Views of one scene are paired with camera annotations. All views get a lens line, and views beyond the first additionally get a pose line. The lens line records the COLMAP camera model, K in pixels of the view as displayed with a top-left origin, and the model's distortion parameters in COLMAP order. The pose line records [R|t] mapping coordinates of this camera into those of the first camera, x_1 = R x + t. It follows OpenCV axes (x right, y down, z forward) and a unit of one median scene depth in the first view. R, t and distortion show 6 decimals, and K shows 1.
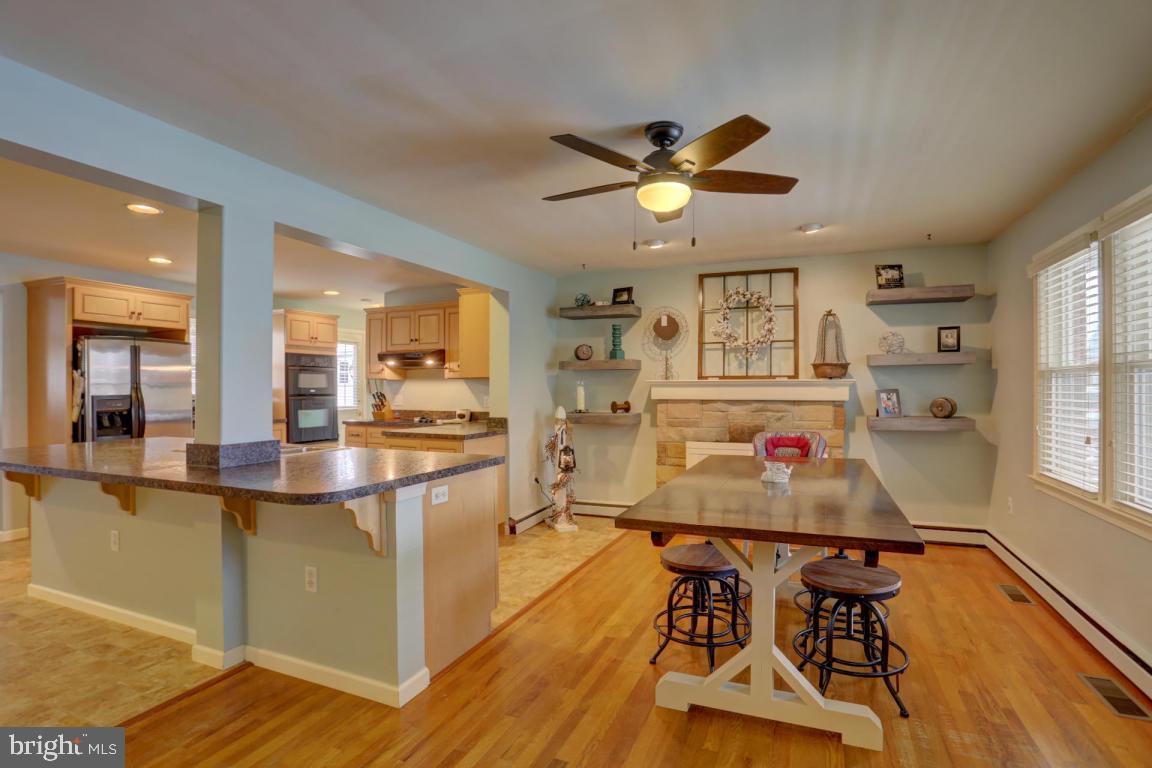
lens RADIAL K [[565.0, 0, 572.6], [0, 565.0, 386.1], [0, 0, 1]] dist [-0.062199, 0.024675]
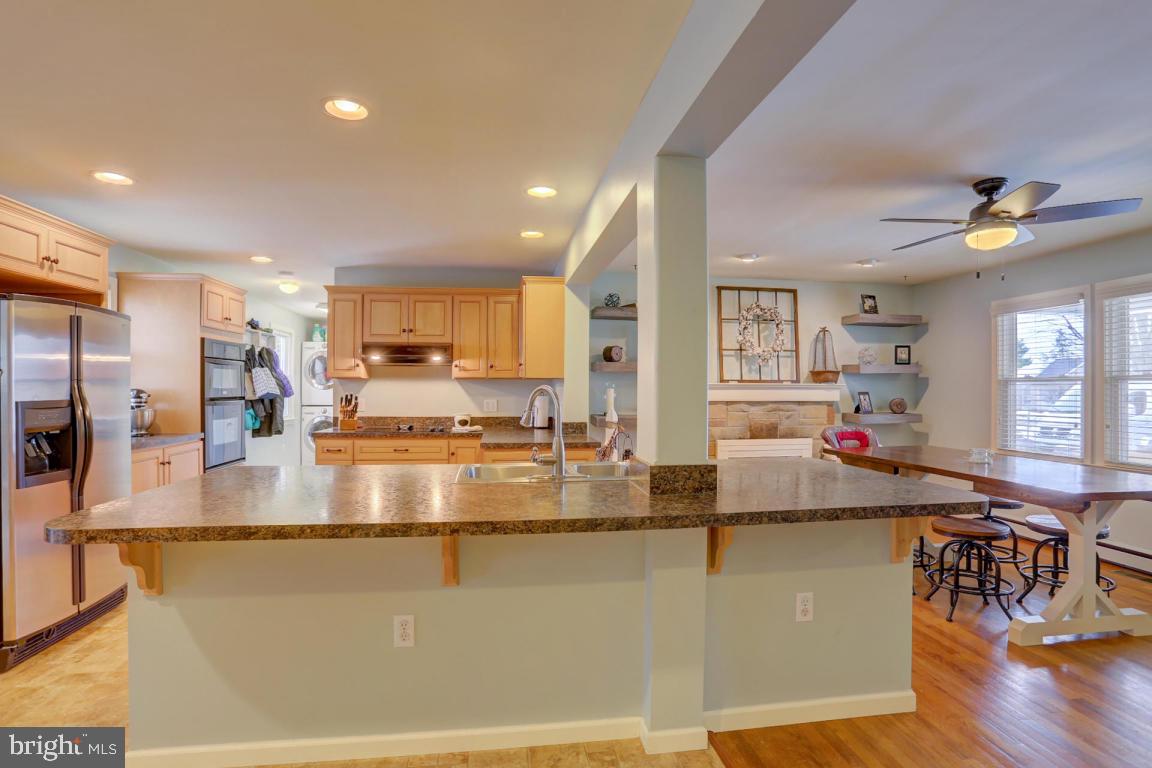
lens RADIAL K [[575.9, 0, 576.0], [0, 575.9, 384.0], [0, 0, 1]] dist [-0.072121, 0.032810]
pose [[0.856535, 0.008340, 0.516022, -0.610749], [-0.005735, 0.999961, -0.006642, -0.000232], [-0.516057, 0.002730, 0.856550, 0.201872]]
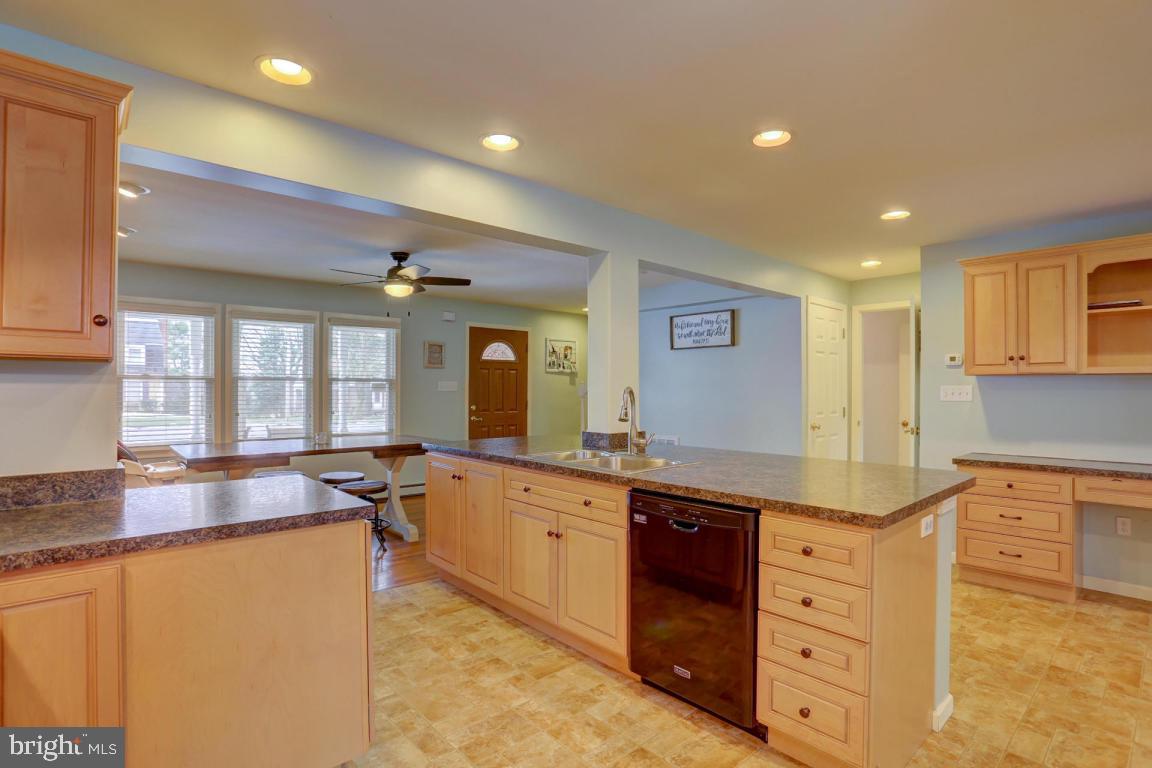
lens RADIAL K [[575.9, 0, 576.0], [0, 575.9, 384.0], [0, 0, 1]] dist [-0.072121, 0.032810]
pose [[-0.904330, 0.003904, 0.426816, -0.592670], [-0.001349, 0.999927, -0.012004, 0.004977], [-0.426831, -0.011432, -0.904259, 1.228055]]
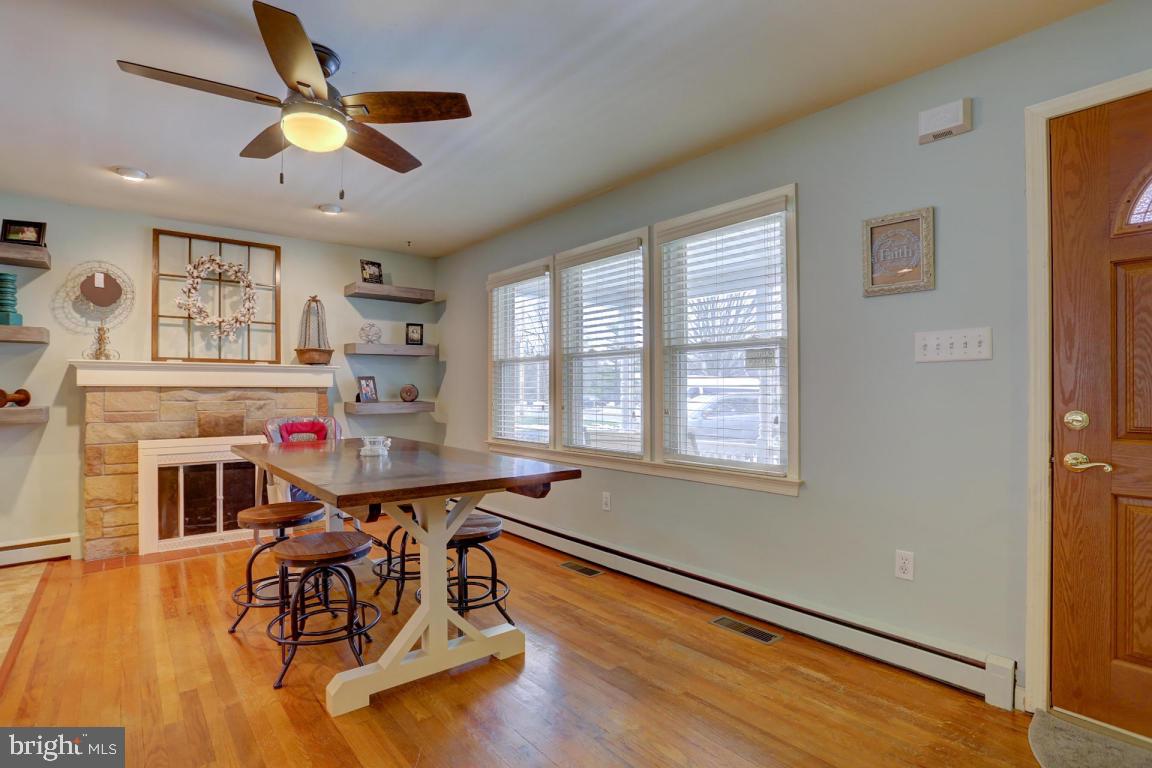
lens RADIAL K [[575.9, 0, 576.0], [0, 575.9, 384.0], [0, 0, 1]] dist [-0.072121, 0.032810]
pose [[0.460796, 0.011040, 0.887437, -0.204244], [-0.001150, 0.999929, -0.011842, 0.029837], [-0.887505, 0.004436, 0.460776, 0.117894]]
